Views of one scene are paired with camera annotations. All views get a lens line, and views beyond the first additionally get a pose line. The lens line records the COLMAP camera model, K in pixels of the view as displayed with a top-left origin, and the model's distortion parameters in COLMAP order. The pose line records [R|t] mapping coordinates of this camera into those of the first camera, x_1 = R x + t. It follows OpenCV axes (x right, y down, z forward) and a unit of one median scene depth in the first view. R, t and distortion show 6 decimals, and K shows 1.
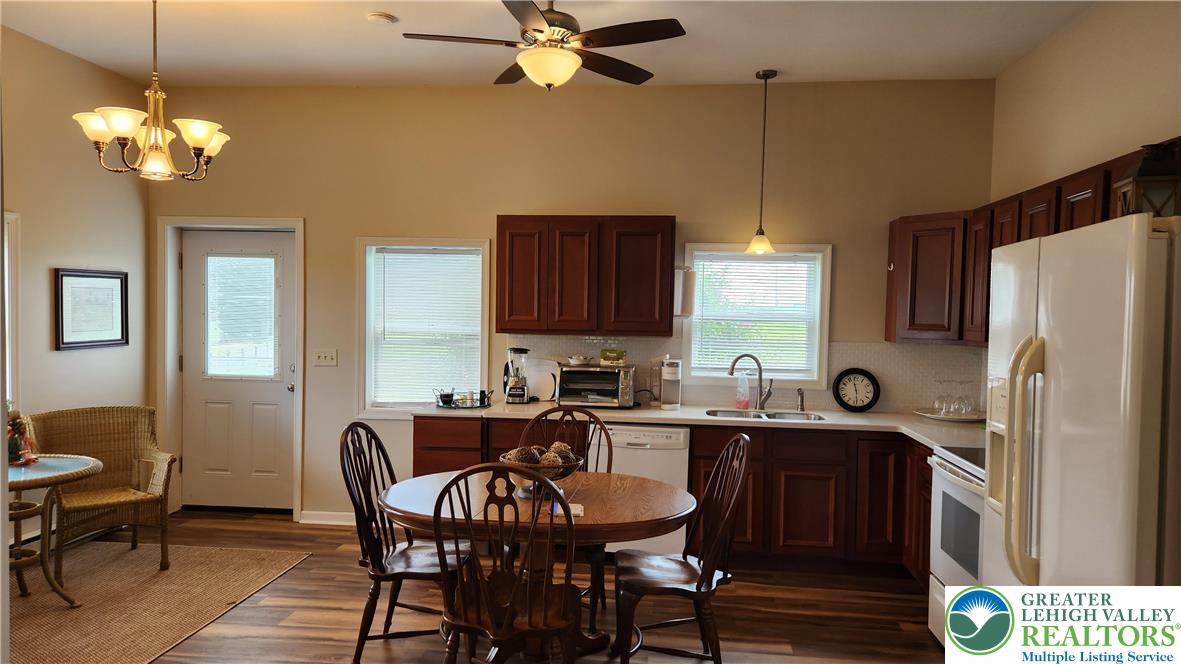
lens RADIAL K [[780.1, 0, 586.9], [0, 780.1, 333.0], [0, 0, 1]] dist [0.078594, -0.071459]
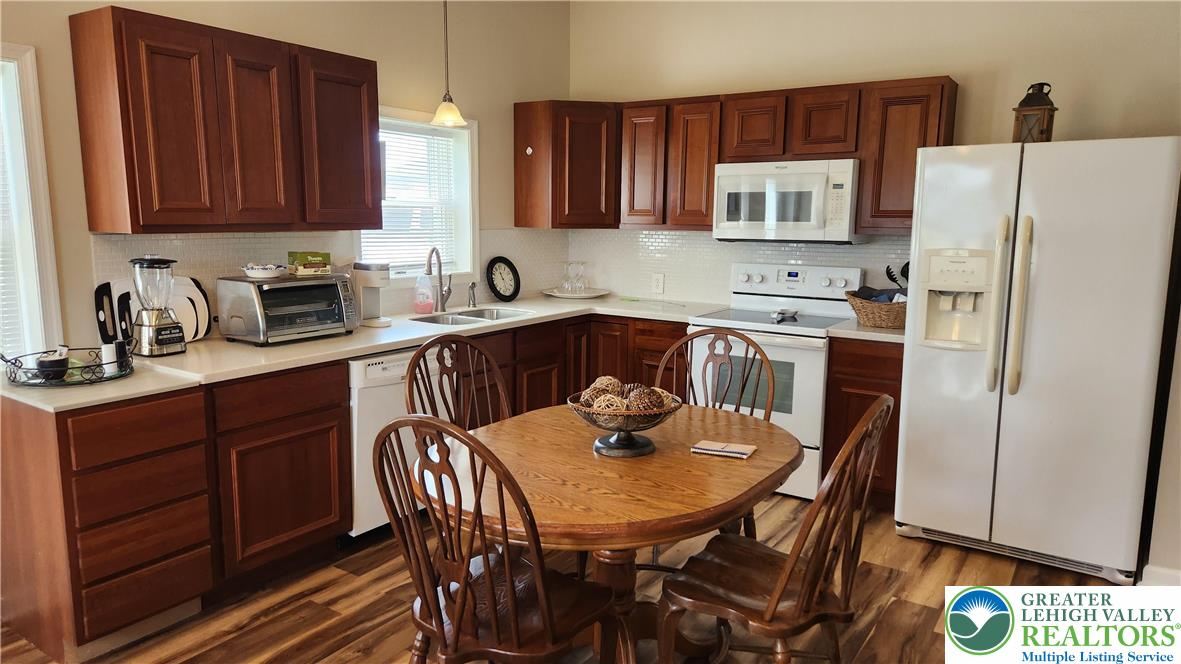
lens RADIAL K [[780.1, 0, 586.9], [0, 780.1, 333.0], [0, 0, 1]] dist [0.078594, -0.071459]
pose [[0.461522, -0.150887, 0.874203, -0.468093], [0.022935, 0.987129, 0.158271, -0.011885], [-0.886832, -0.052996, 0.459042, 0.464990]]
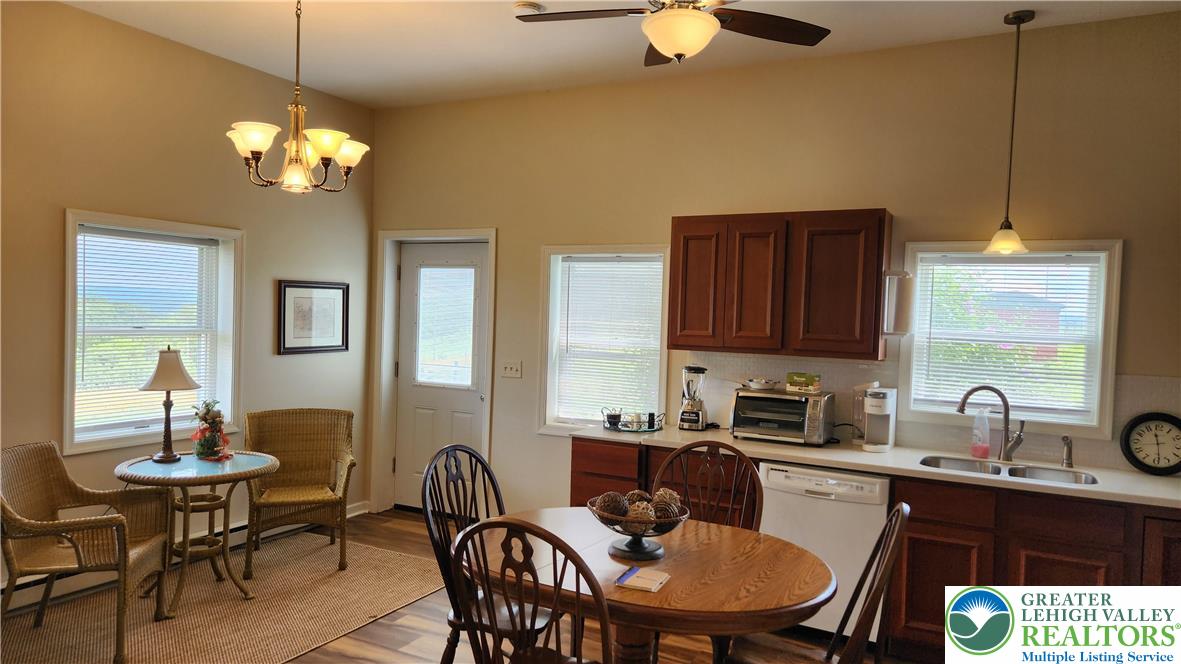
lens RADIAL K [[780.1, 0, 586.9], [0, 780.1, 333.0], [0, 0, 1]] dist [0.078594, -0.071459]
pose [[0.930600, 0.019220, -0.365534, 0.124018], [-0.023580, 0.999694, -0.007468, -0.009784], [0.365279, 0.015569, 0.930768, 0.140175]]
